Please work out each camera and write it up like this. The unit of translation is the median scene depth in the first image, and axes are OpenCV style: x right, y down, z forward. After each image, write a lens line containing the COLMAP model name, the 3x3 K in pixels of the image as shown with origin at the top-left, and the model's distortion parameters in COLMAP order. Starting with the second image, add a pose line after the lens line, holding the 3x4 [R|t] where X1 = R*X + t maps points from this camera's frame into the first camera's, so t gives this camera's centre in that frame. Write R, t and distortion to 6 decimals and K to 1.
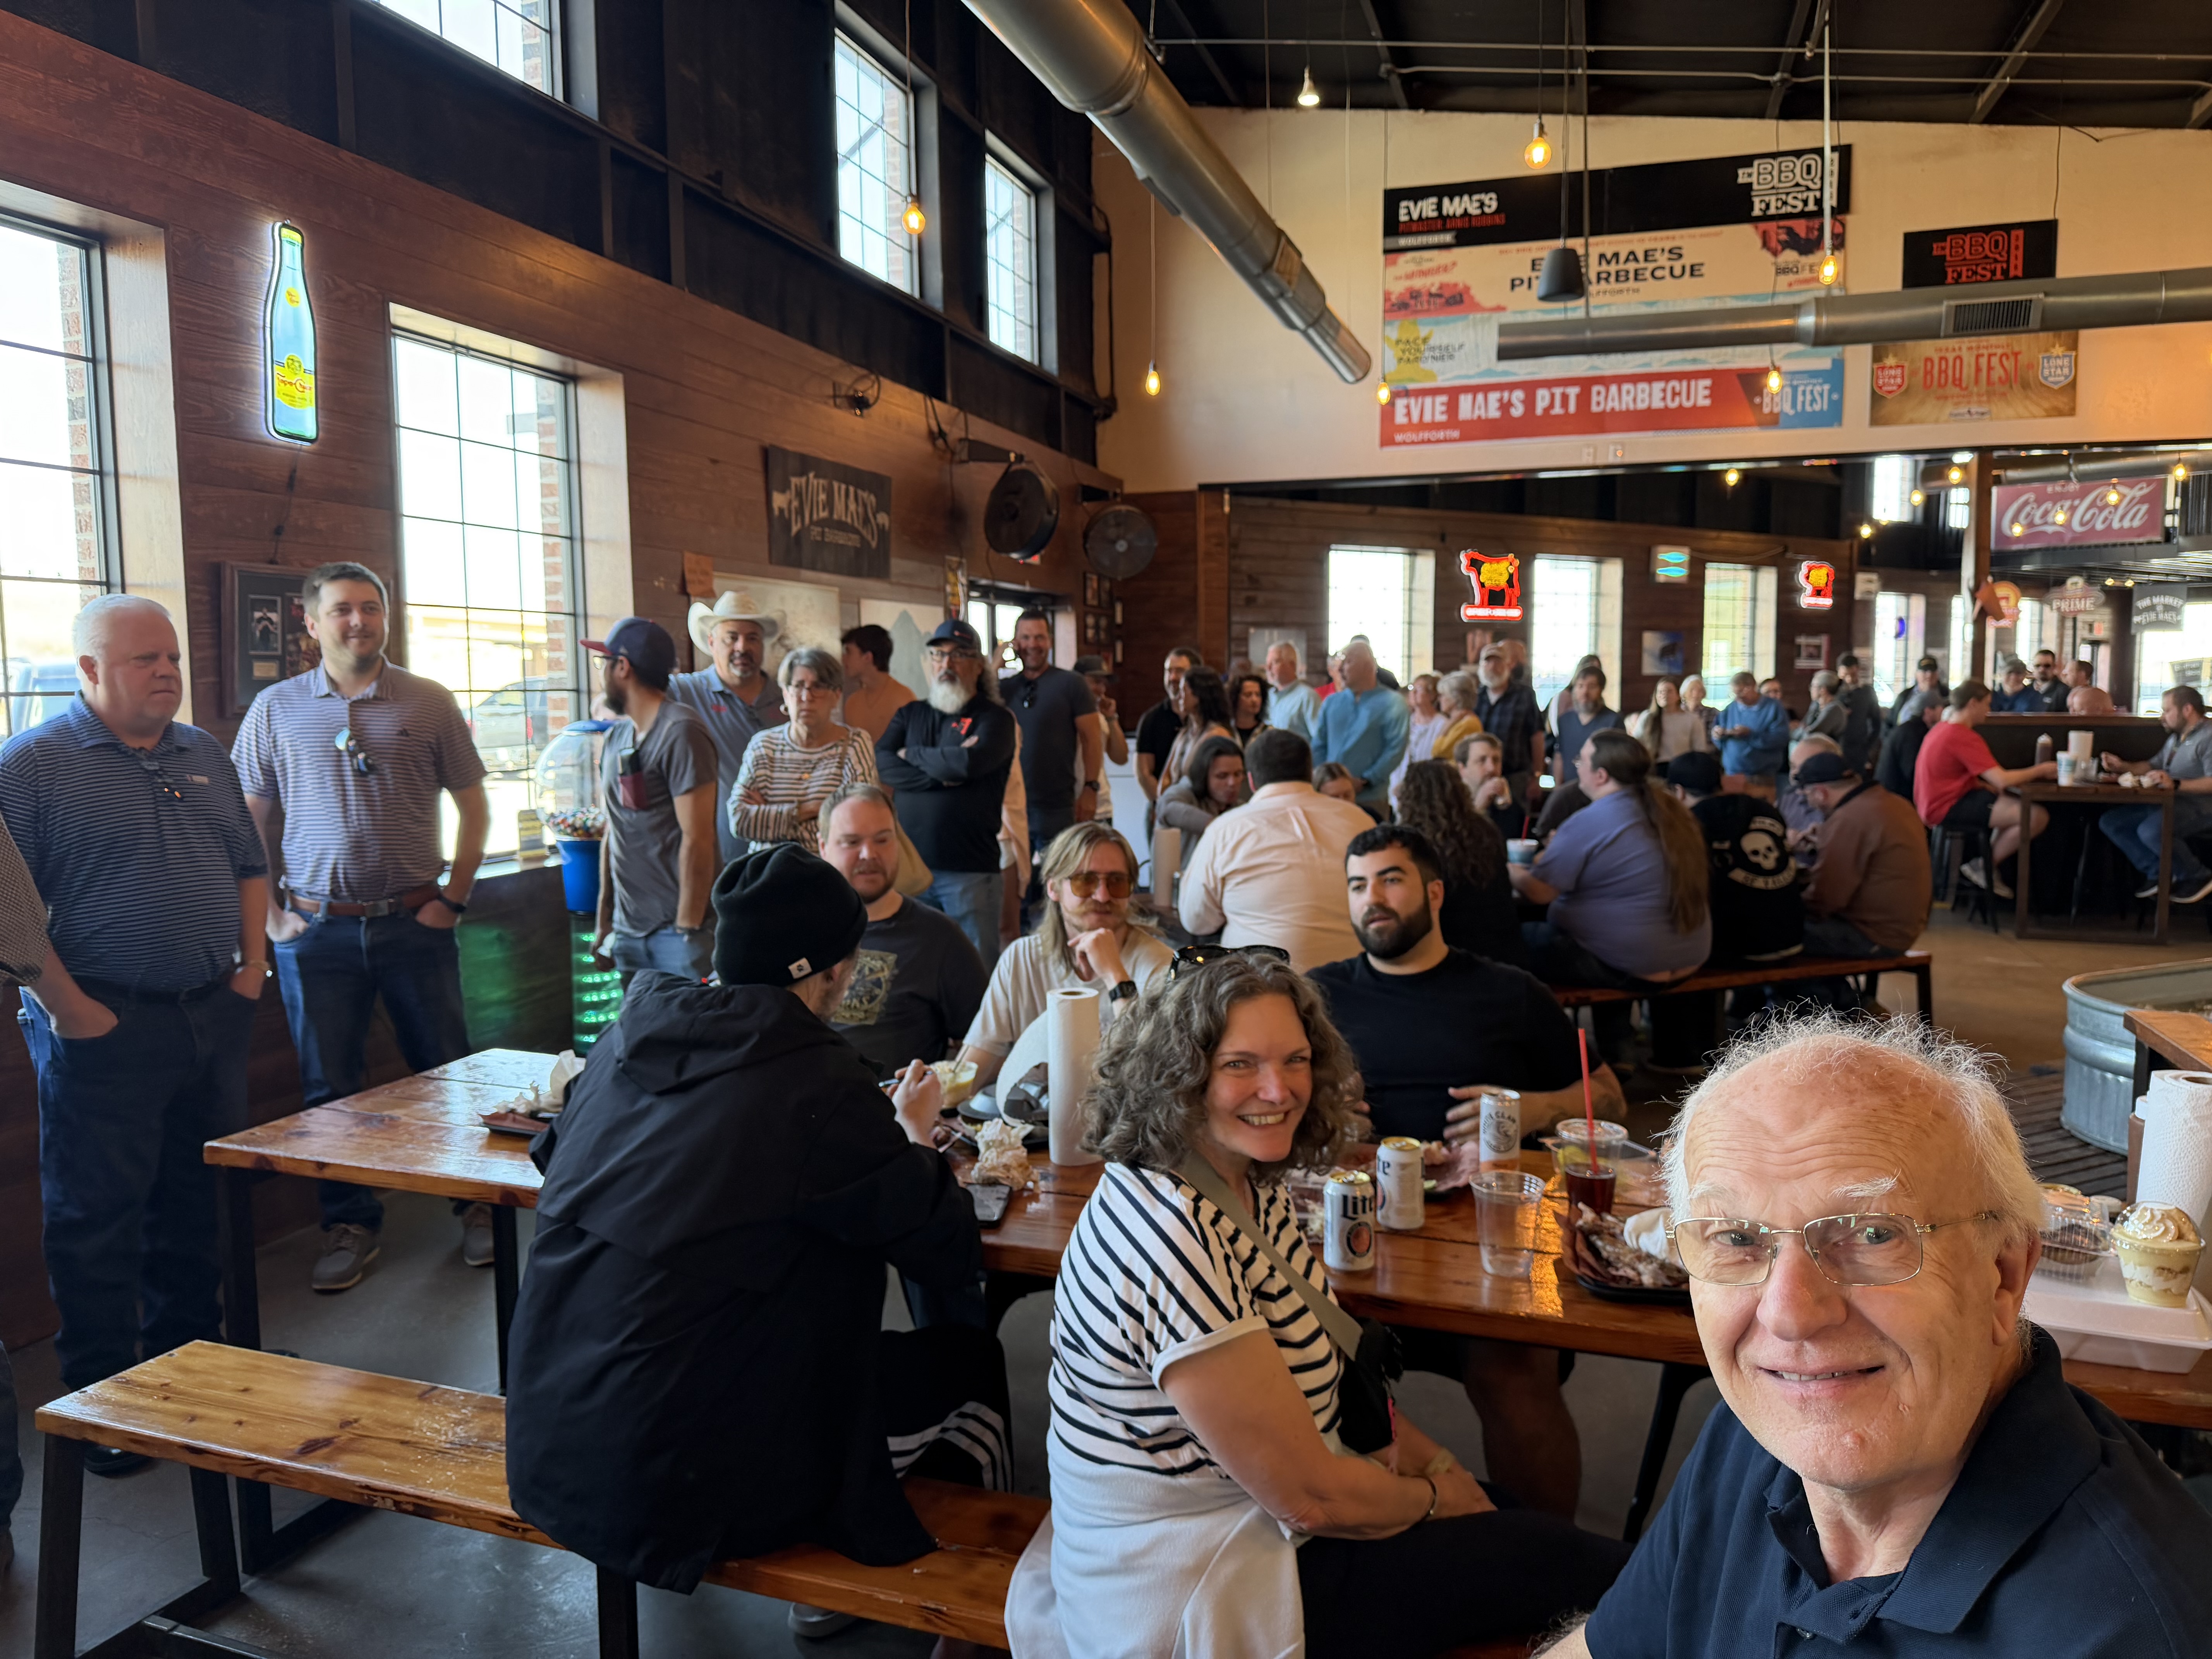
lens RADIAL K [[1545.9, 0, 1106.0], [0, 1545.9, 829.5], [0, 0, 1]] dist [-0.041821, 0.054831]
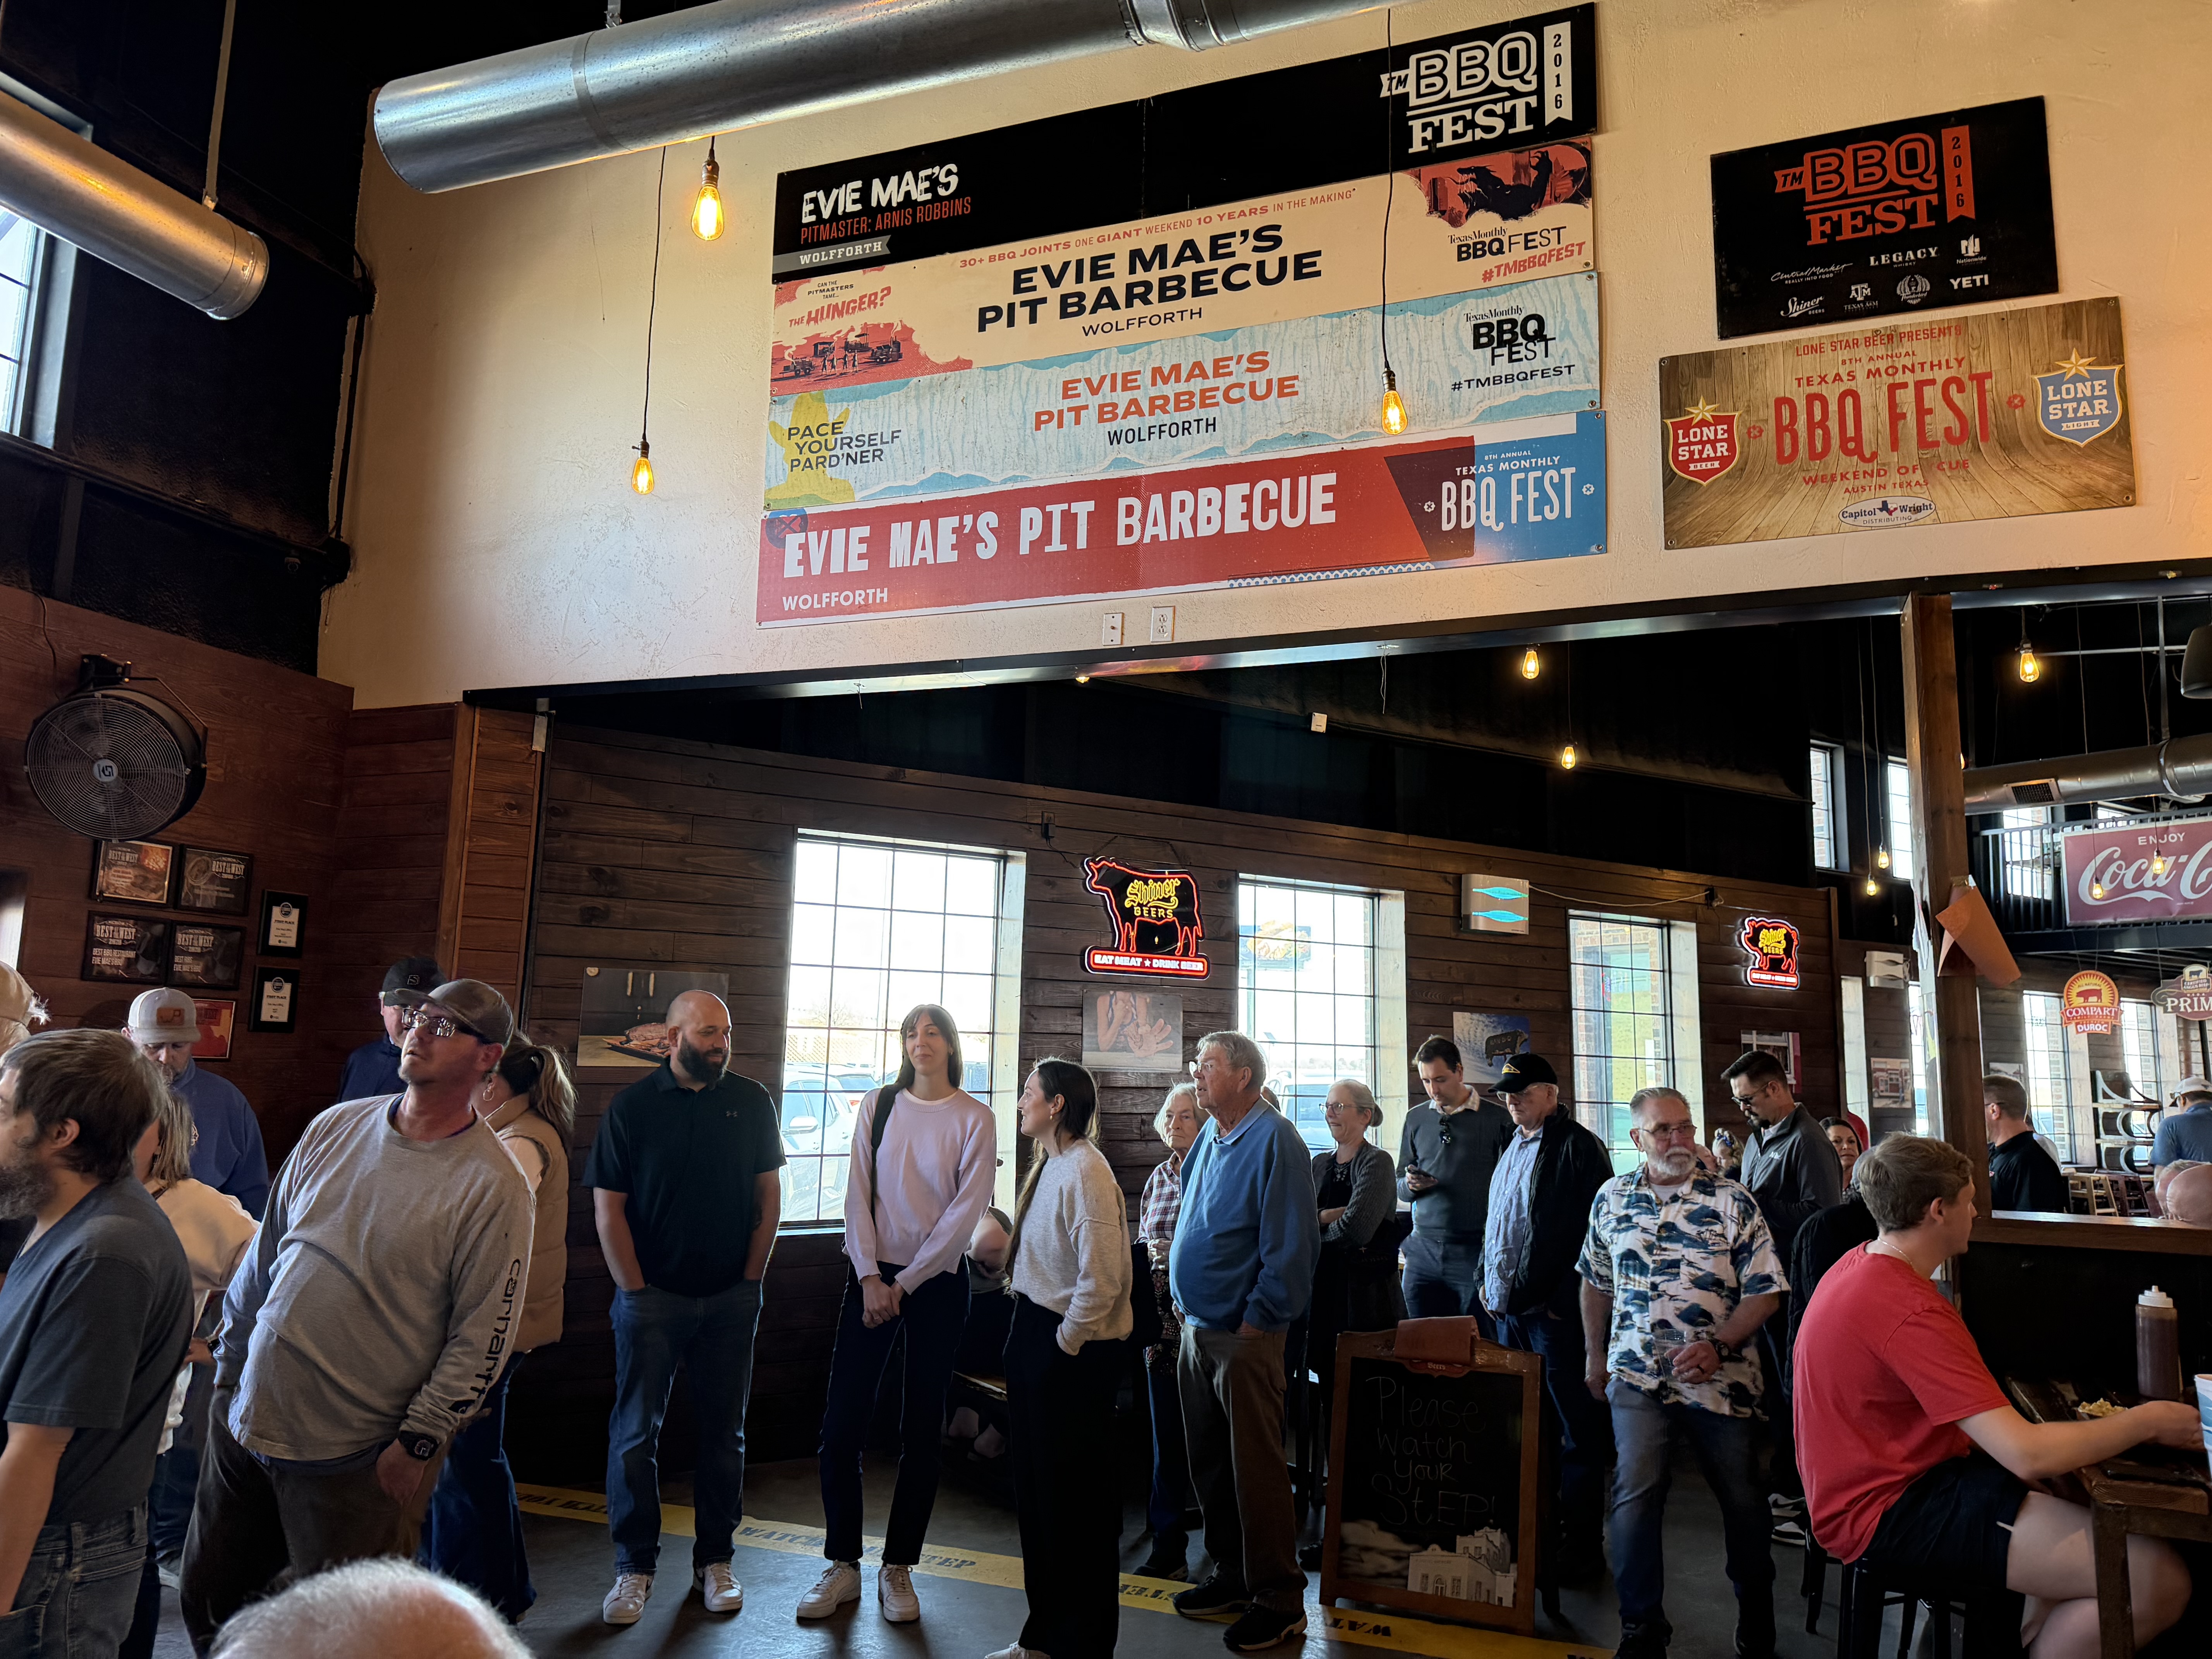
lens RADIAL K [[1583.5, 0, 1037.0], [0, 1583.5, 824.8], [0, 0, 1]] dist [0.038342, -0.047900]
pose [[0.996856, 0.031474, -0.072712, 0.328592], [-0.048128, 0.969542, -0.240152, -0.058850], [0.062939, 0.242896, 0.968008, 0.520412]]
